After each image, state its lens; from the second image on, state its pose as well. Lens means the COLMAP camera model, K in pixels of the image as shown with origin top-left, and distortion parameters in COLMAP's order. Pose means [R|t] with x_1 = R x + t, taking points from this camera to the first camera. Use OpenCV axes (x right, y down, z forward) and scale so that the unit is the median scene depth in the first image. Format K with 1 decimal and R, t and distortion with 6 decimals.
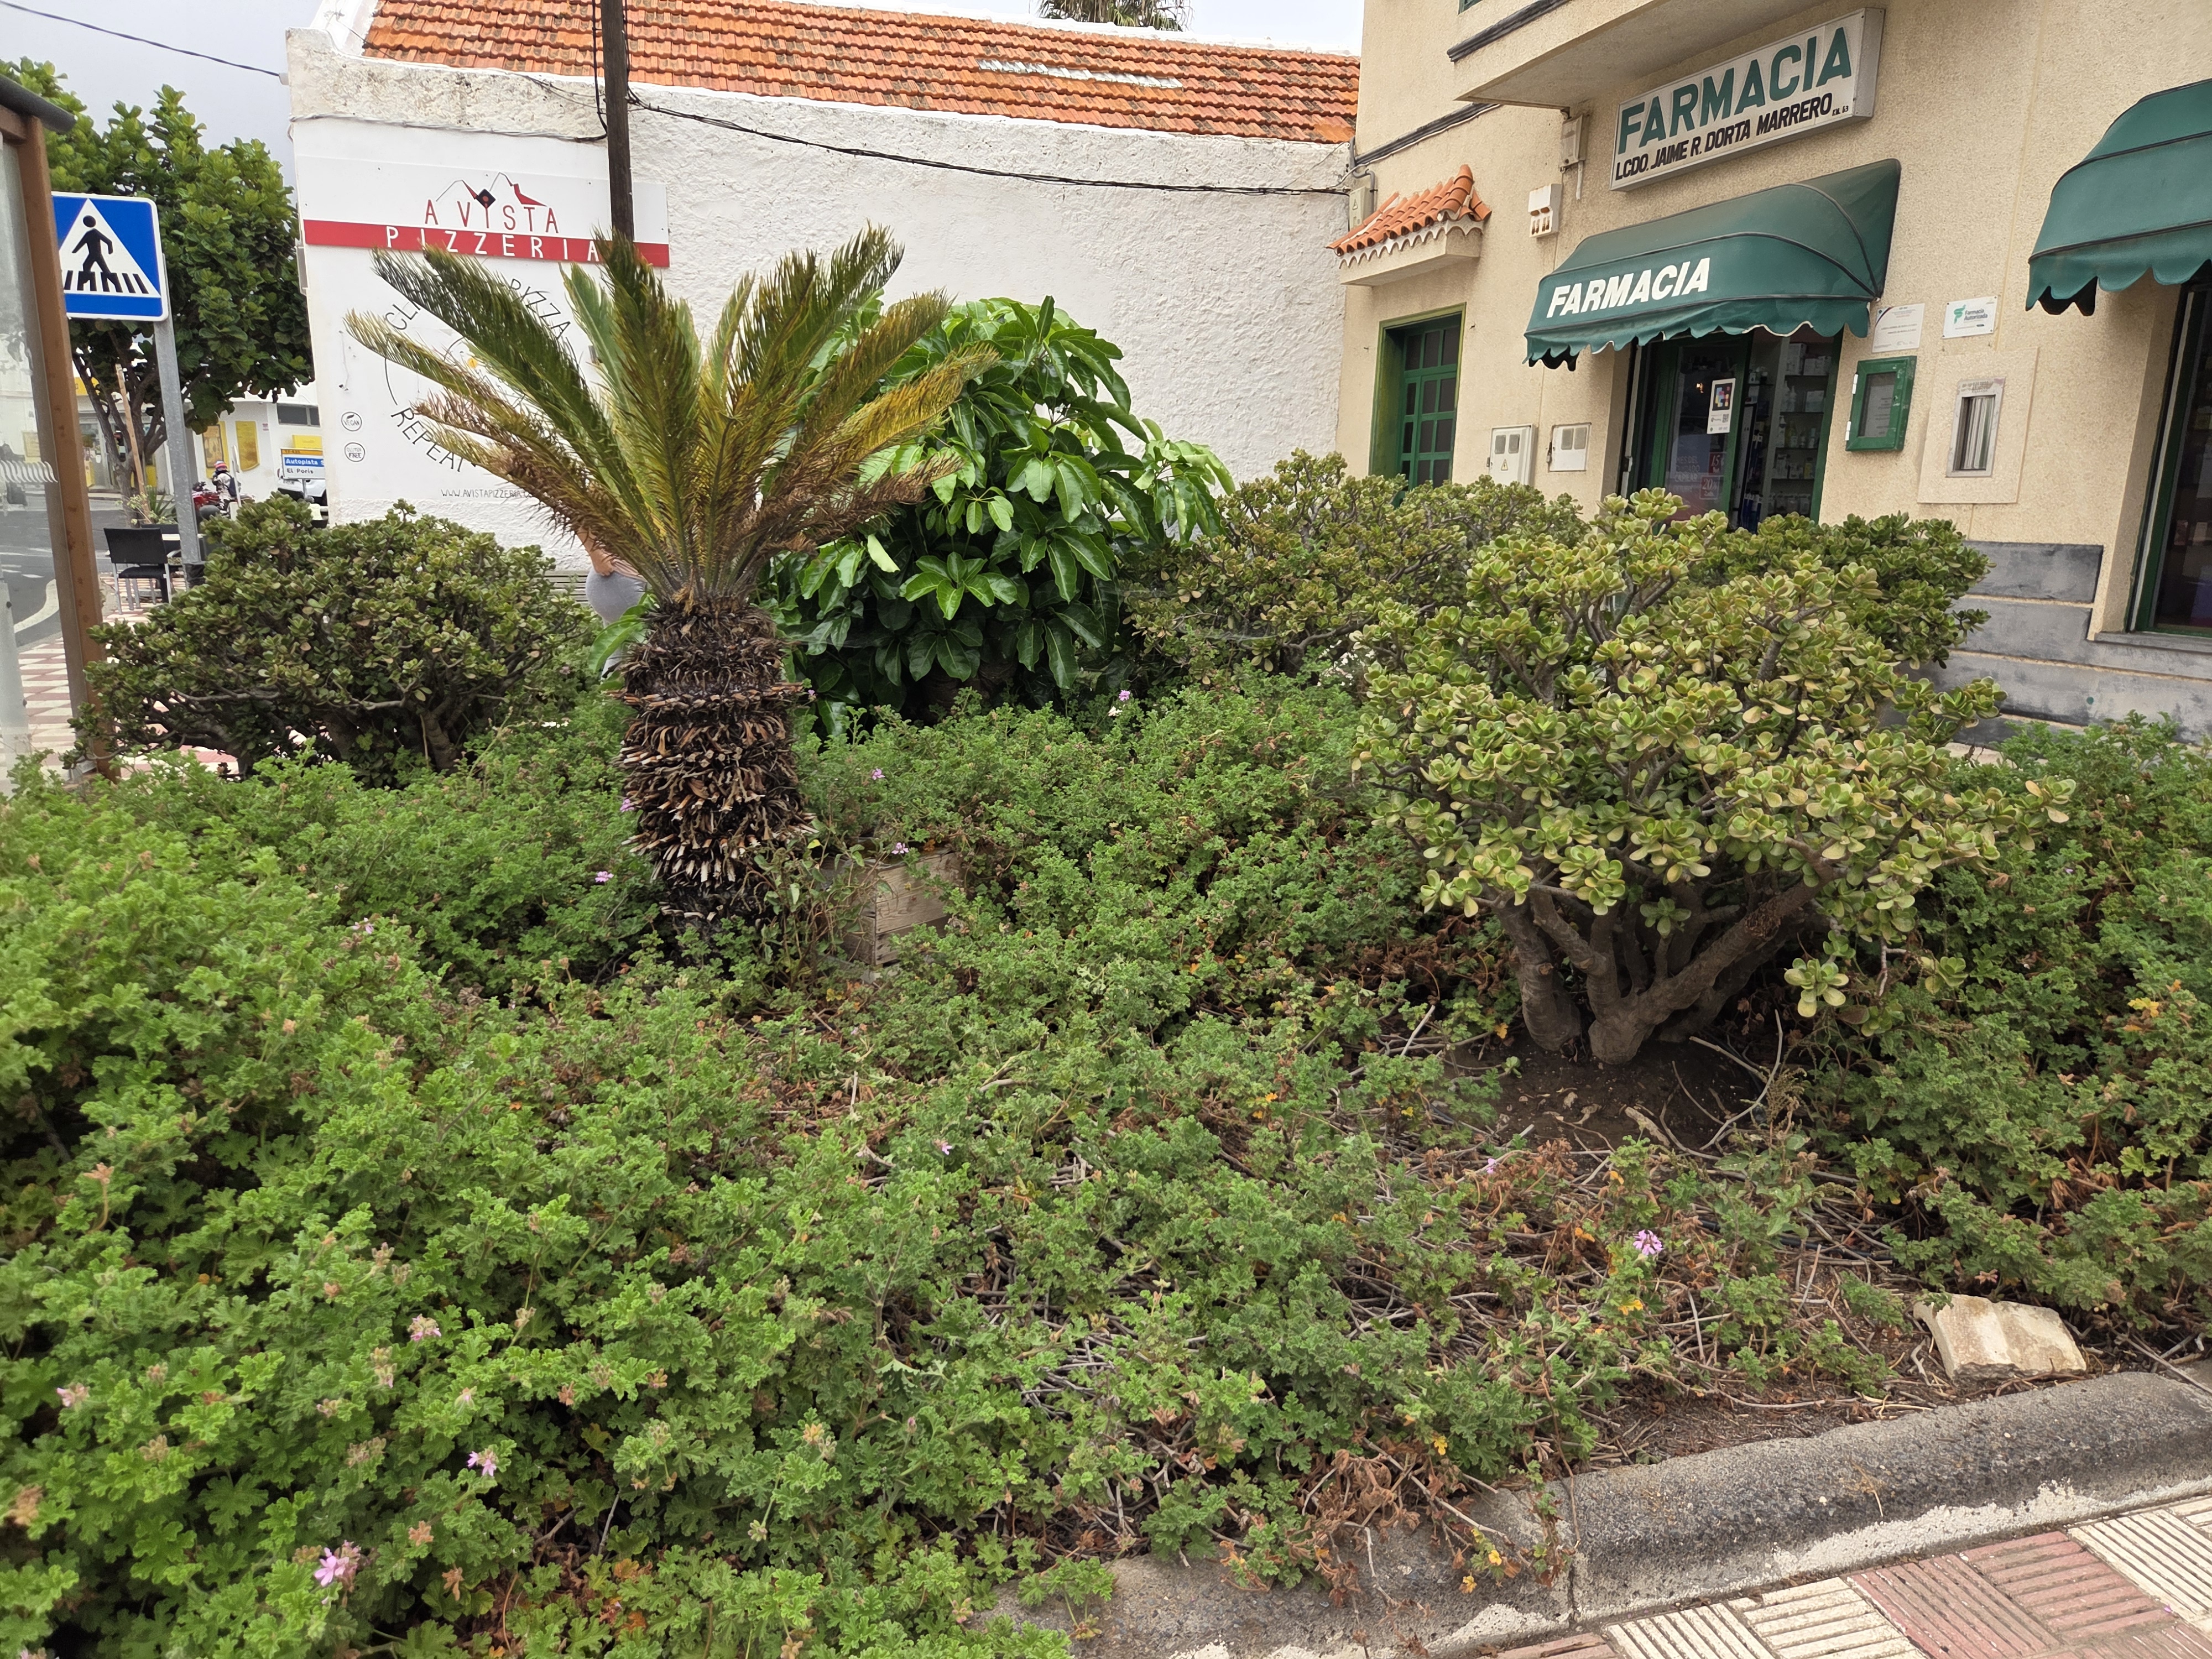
lens RADIAL K [[1485.3, 0, 1105.9], [0, 1485.3, 818.3], [0, 0, 1]] dist [0.062322, -0.014863]
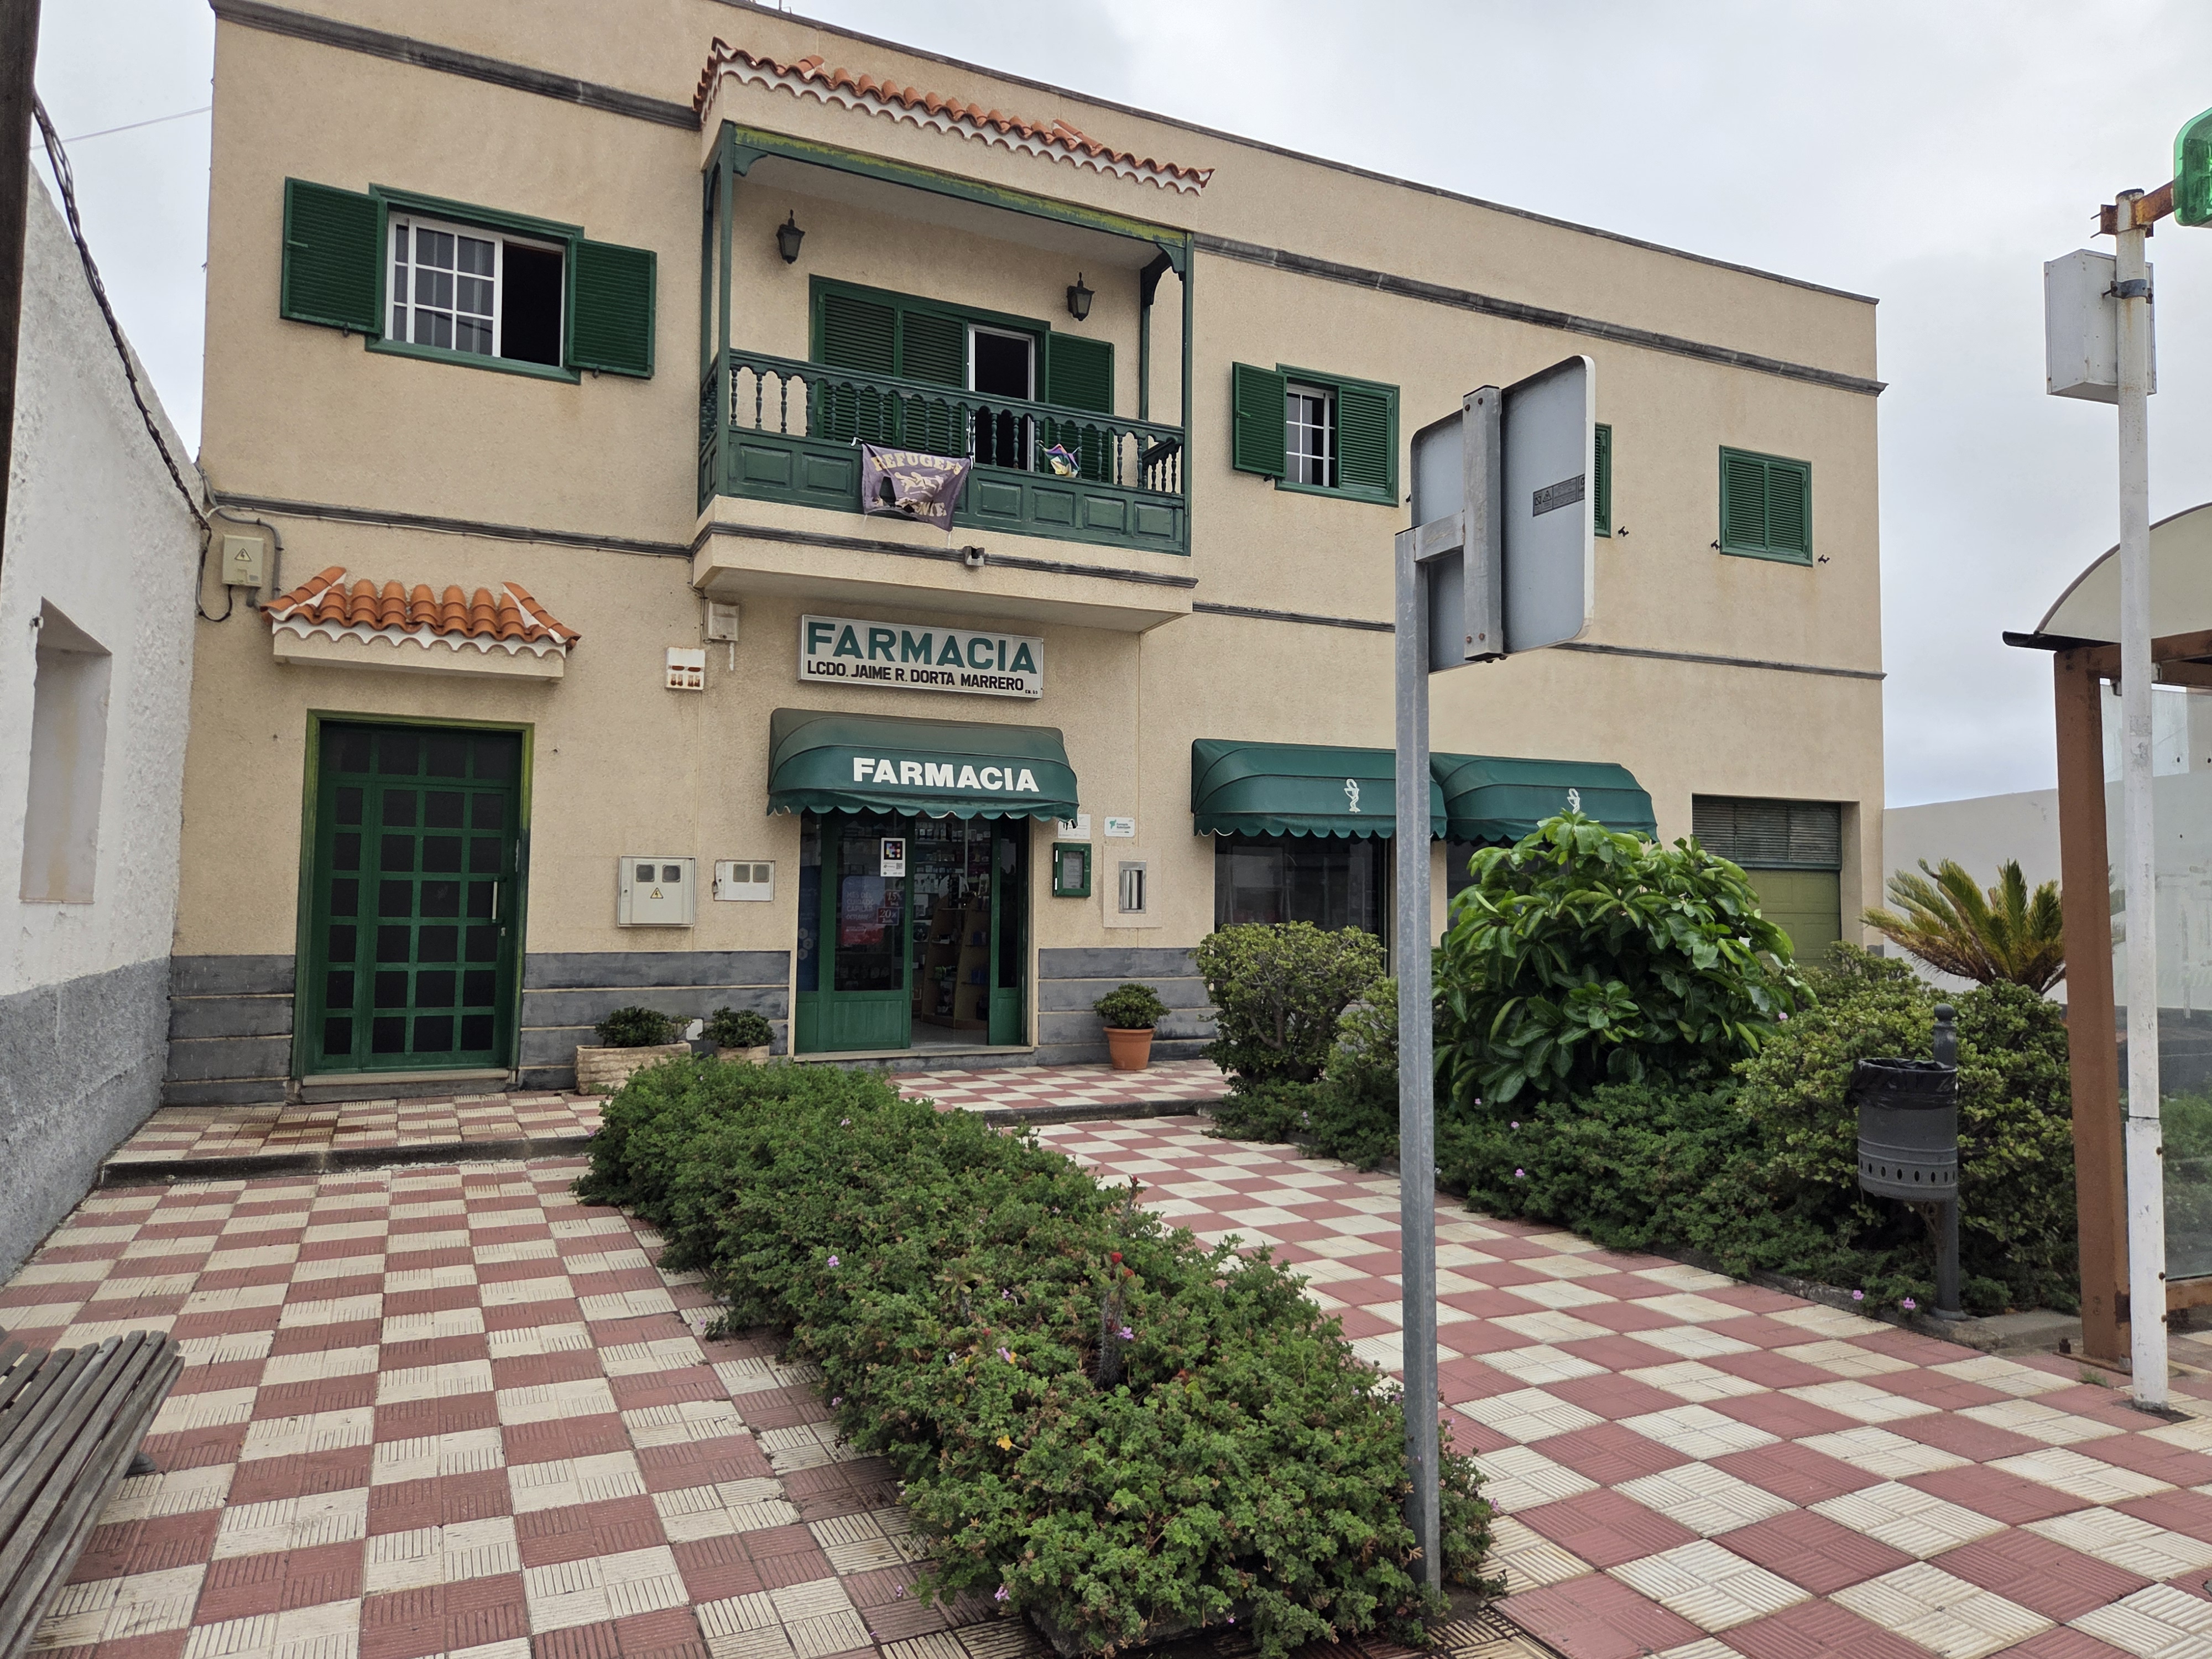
lens RADIAL K [[1485.3, 0, 1108.1], [0, 1485.3, 830.4], [0, 0, 1]] dist [0.062322, -0.014863]
pose [[-0.140124, 0.030652, 0.989659, -0.999960], [0.199611, 0.979873, -0.002086, -0.277439], [-0.969804, 0.197255, -0.143423, 1.083216]]
